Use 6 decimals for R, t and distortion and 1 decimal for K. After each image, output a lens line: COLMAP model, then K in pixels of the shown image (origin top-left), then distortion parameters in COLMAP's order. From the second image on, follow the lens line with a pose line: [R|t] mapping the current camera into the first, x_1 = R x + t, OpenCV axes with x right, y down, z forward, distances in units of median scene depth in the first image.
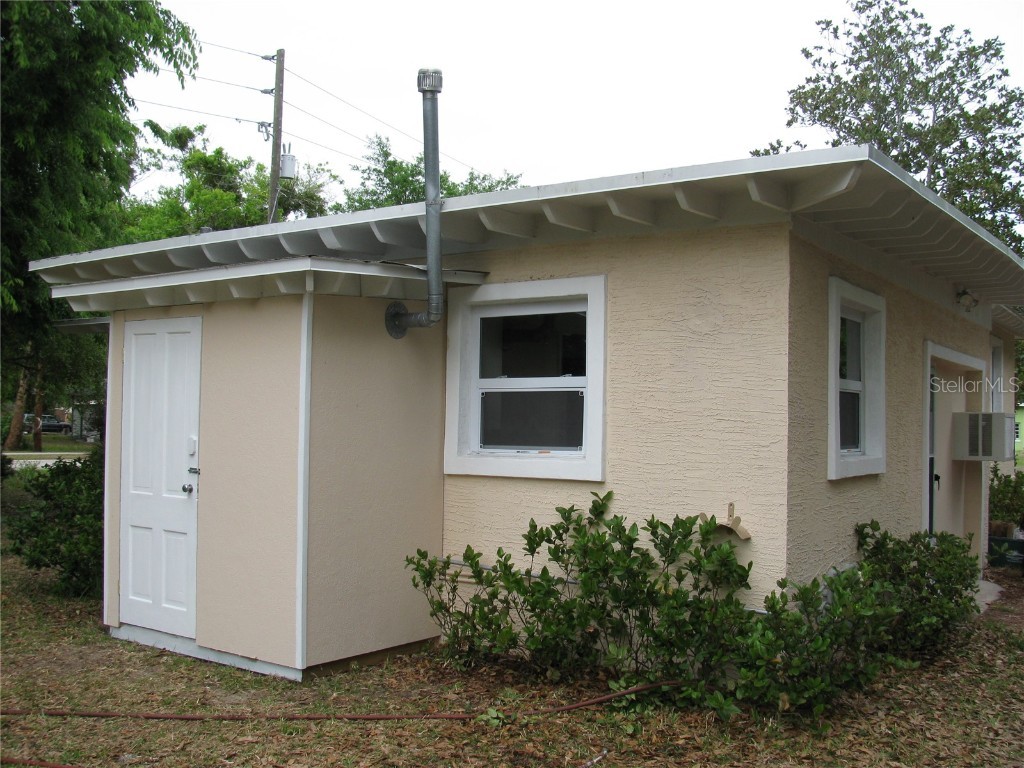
lens RADIAL K [[1074.7, 0, 512.4], [0, 1074.7, 380.8], [0, 0, 1]] dist [-0.155708, 0.000000]
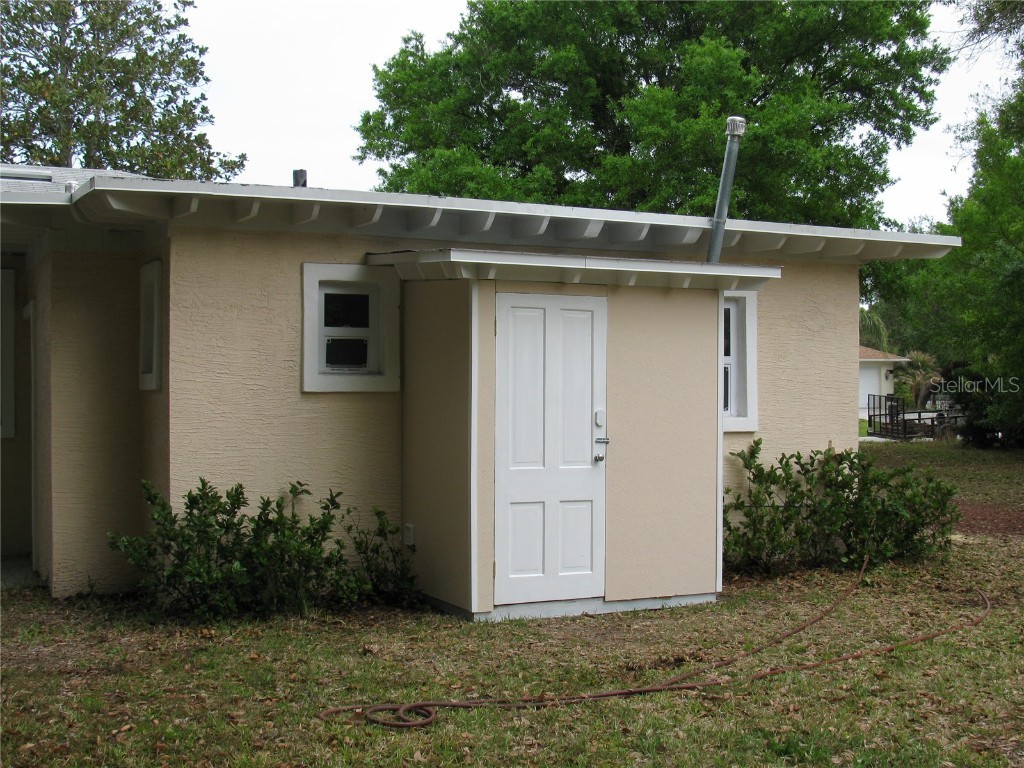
lens RADIAL K [[1239.1, 0, 512.2], [0, 1239.1, 384.3], [0, 0, 1]] dist [-0.156674, 0.000000]
pose [[0.508581, -0.013799, 0.860904, -1.432324], [-0.033638, 0.998790, 0.035881, -0.014866], [-0.860357, -0.047207, 0.507501, 0.441729]]
